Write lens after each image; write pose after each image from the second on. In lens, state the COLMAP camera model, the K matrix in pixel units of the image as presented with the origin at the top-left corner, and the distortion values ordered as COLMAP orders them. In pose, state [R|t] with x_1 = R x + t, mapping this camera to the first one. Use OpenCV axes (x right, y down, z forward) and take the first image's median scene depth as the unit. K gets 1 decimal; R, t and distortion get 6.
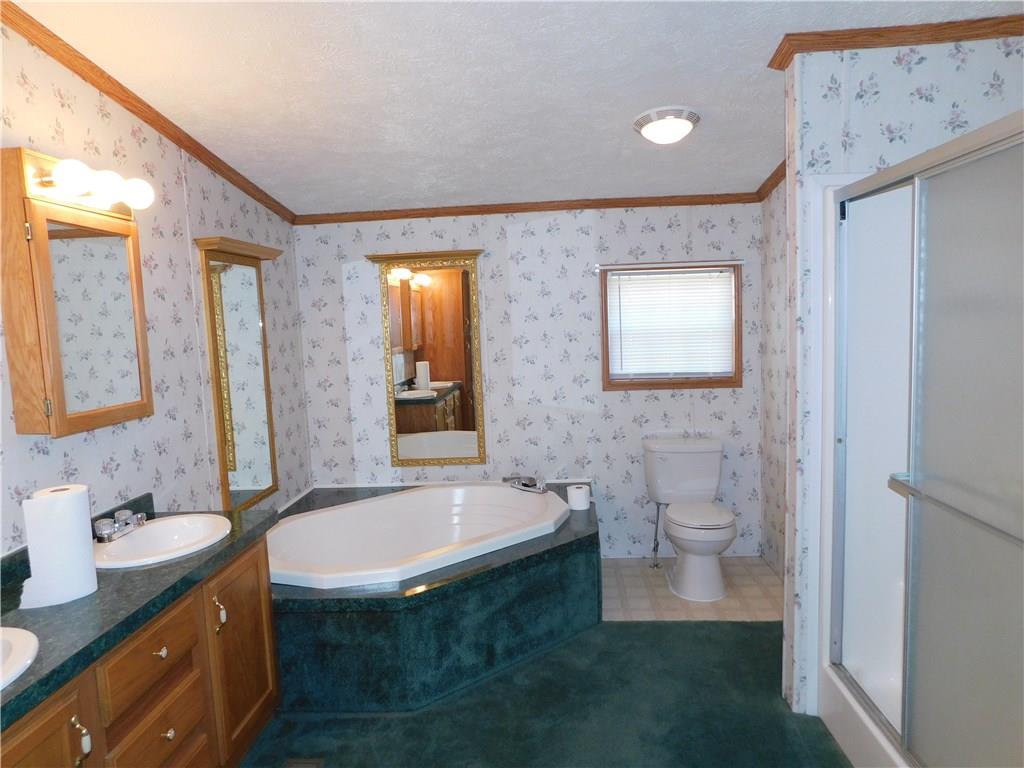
lens RADIAL K [[689.0, 0, 510.8], [0, 689.0, 385.3], [0, 0, 1]] dist [-0.005120, 0.011783]
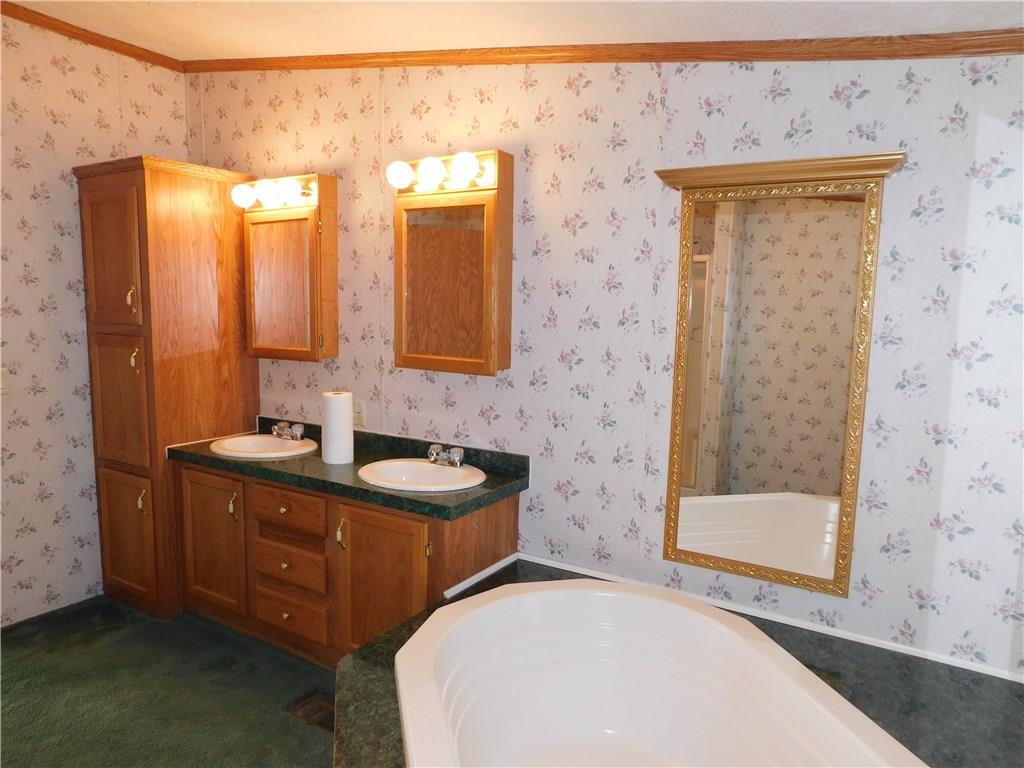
lens RADIAL K [[689.0, 0, 511.7], [0, 689.0, 385.2], [0, 0, 1]] dist [-0.005120, 0.011783]
pose [[-0.469266, 0.125090, -0.874152, 0.337053], [-0.095456, 0.976930, 0.191040, -0.128465], [0.877883, 0.173091, -0.446499, 1.327232]]
